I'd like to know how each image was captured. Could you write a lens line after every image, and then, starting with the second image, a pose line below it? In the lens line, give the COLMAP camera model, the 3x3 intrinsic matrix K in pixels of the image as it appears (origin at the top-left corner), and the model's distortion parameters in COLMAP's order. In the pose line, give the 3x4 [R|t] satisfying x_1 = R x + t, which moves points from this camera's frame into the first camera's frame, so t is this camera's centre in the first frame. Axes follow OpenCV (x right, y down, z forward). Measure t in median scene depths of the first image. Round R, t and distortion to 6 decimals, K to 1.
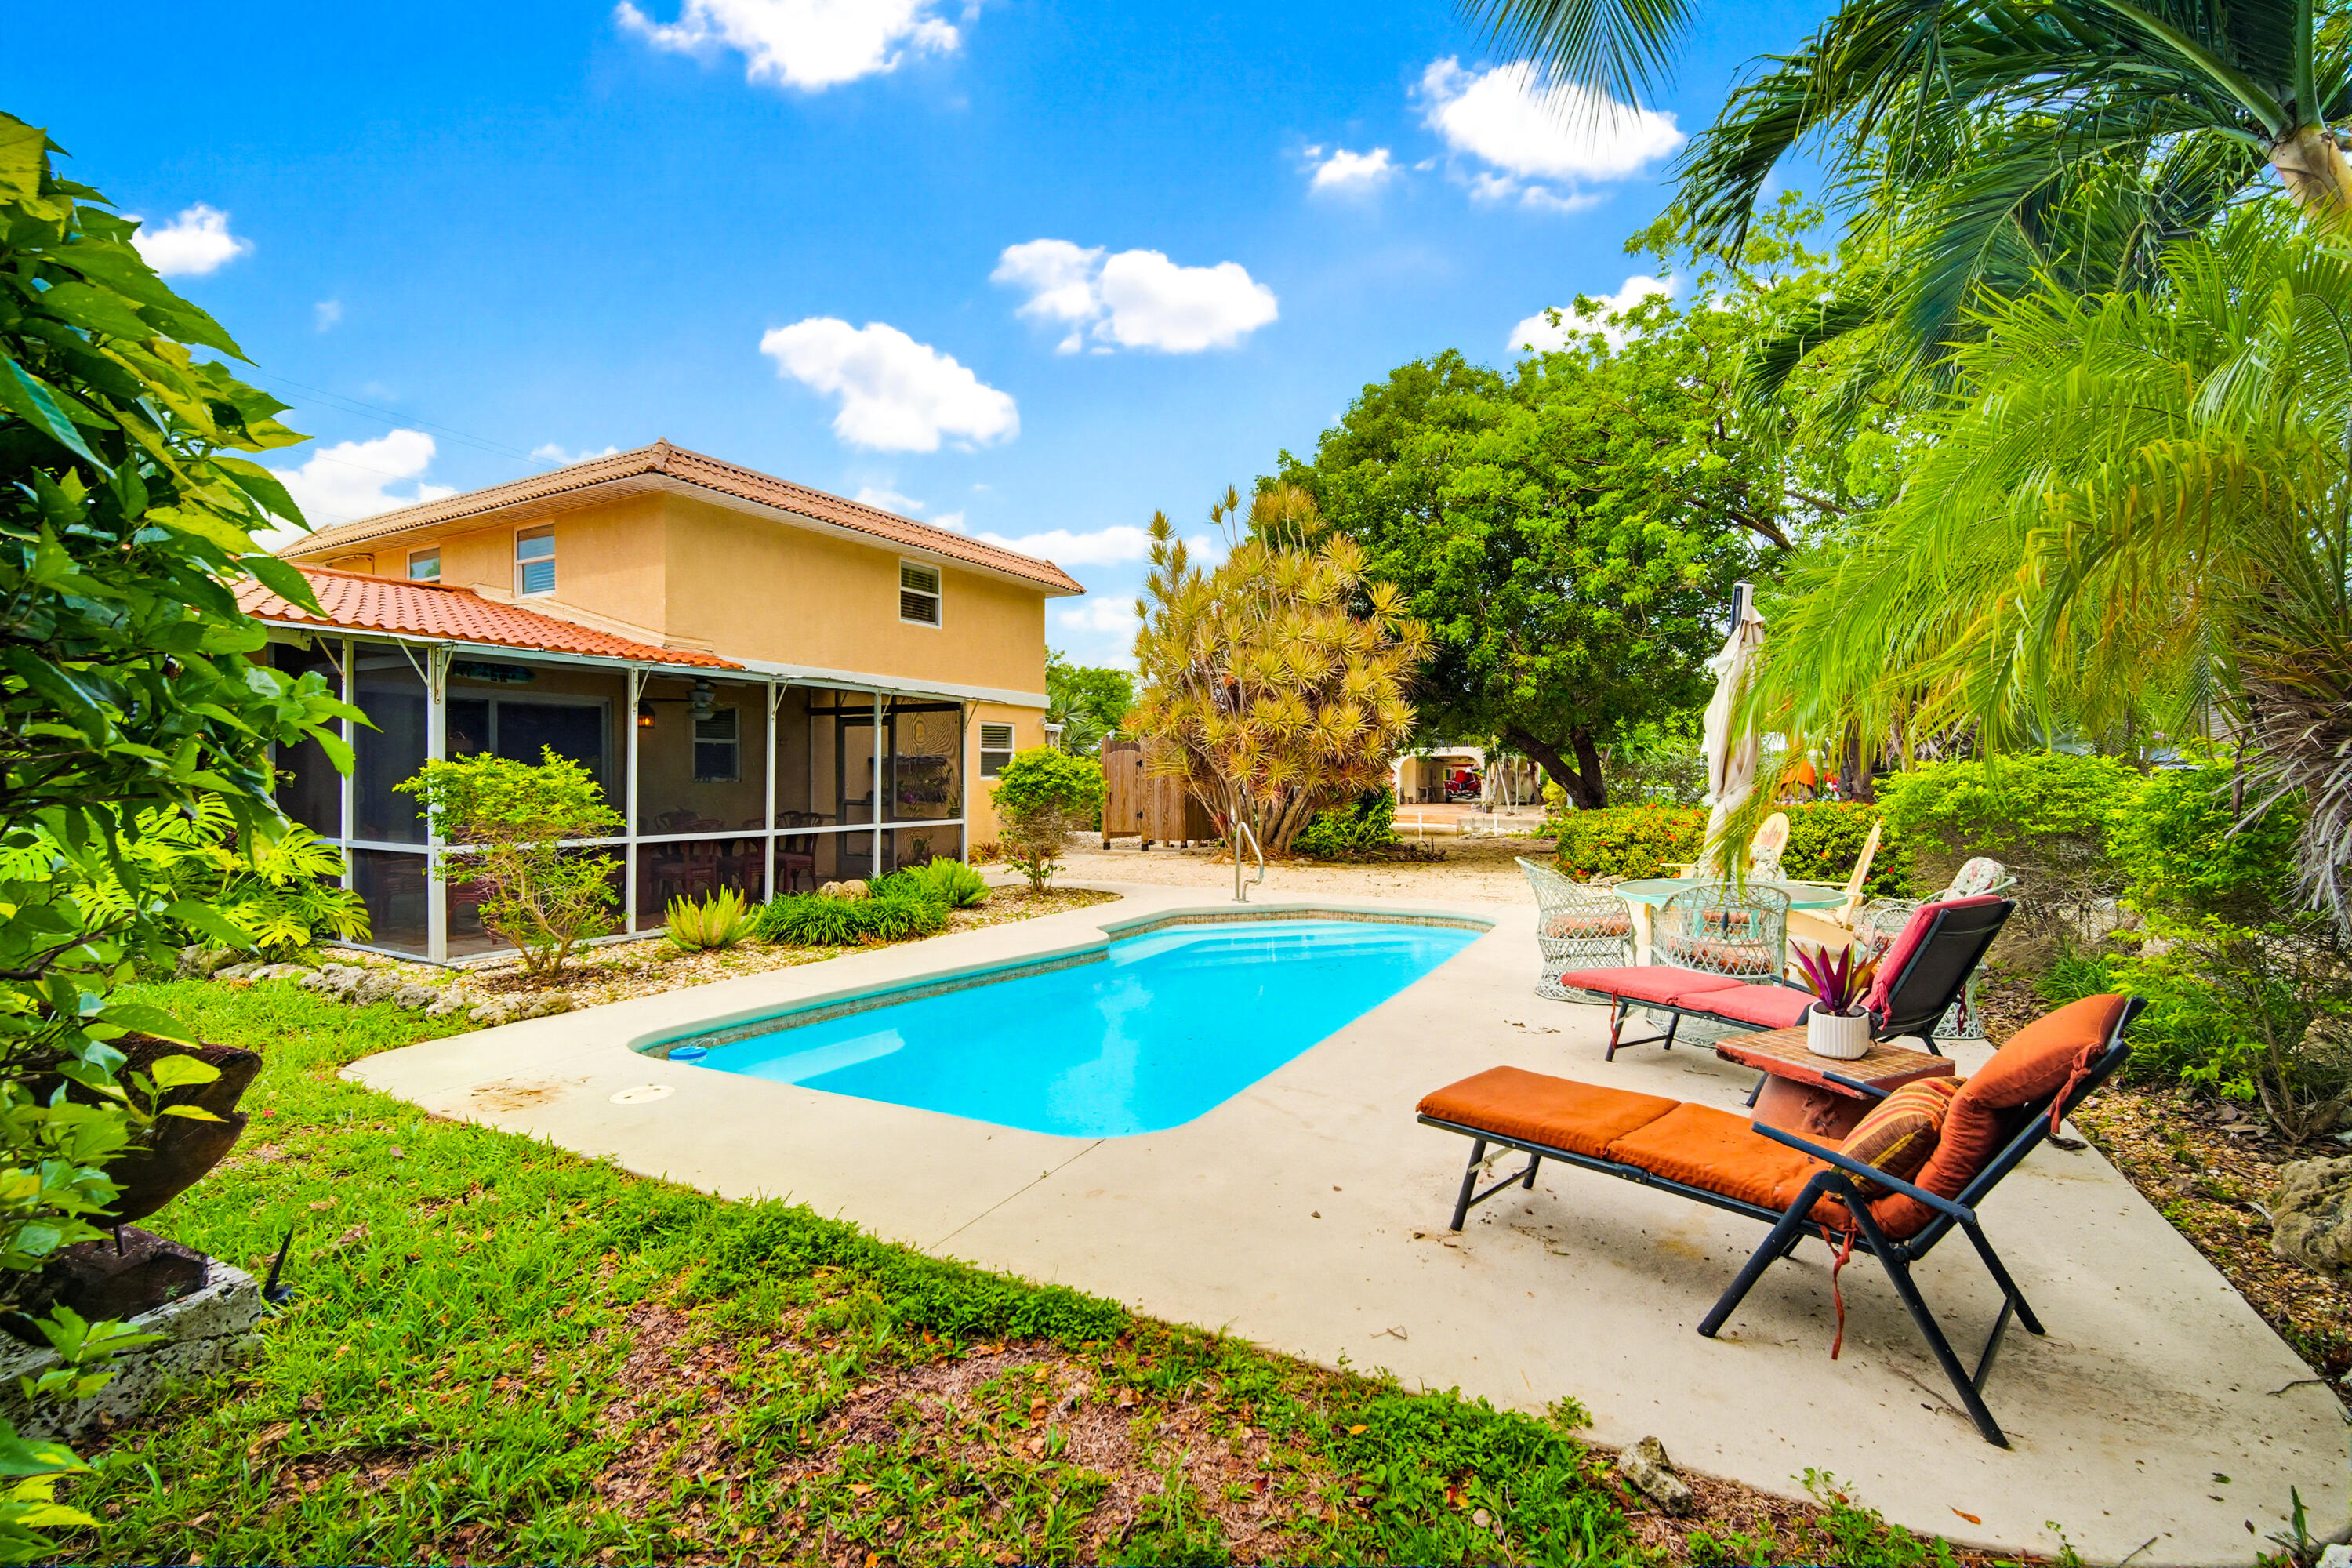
lens RADIAL K [[1021.4, 0, 1172.9], [0, 1021.4, 777.9], [0, 0, 1]] dist [0.000515, 0.000044]
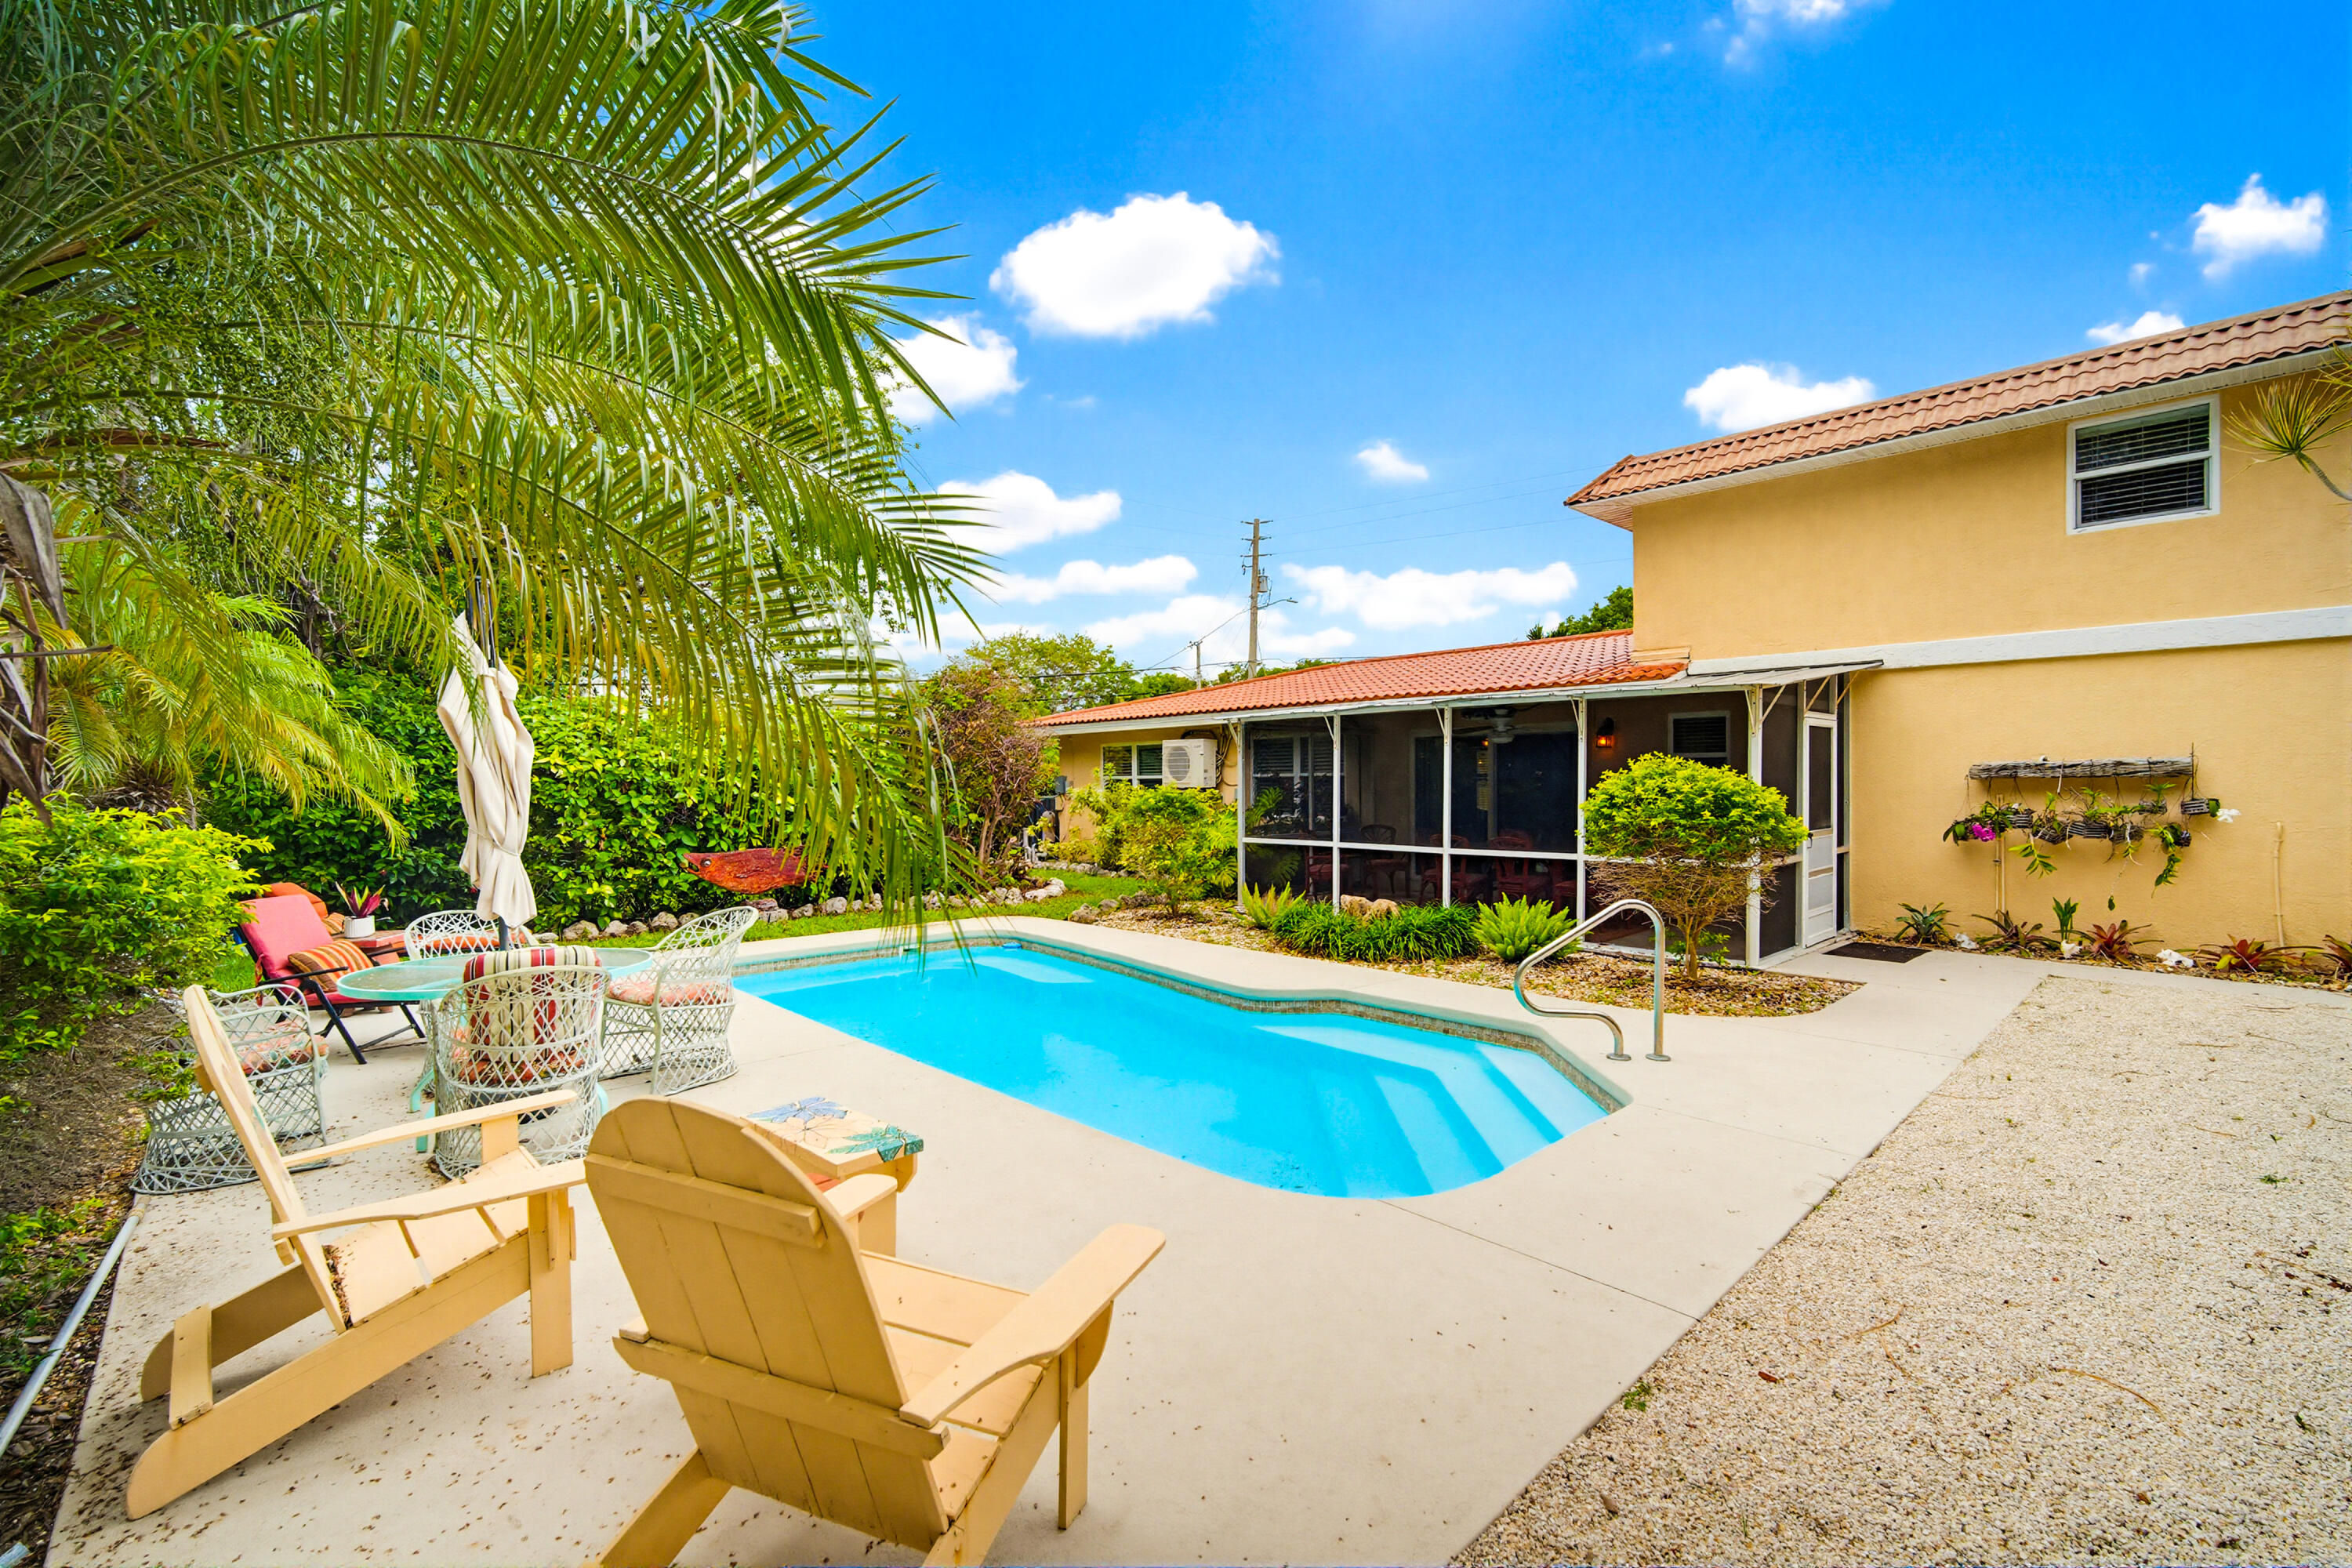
lens RADIAL K [[1021.4, 0, 1173.6], [0, 1021.4, 791.2], [0, 0, 1]] dist [0.000515, 0.000044]
pose [[-0.304450, -0.003004, -0.952524, 0.647572], [-0.005130, 0.999986, -0.001514, -0.003203], [0.952515, 0.004426, -0.304461, 1.007821]]
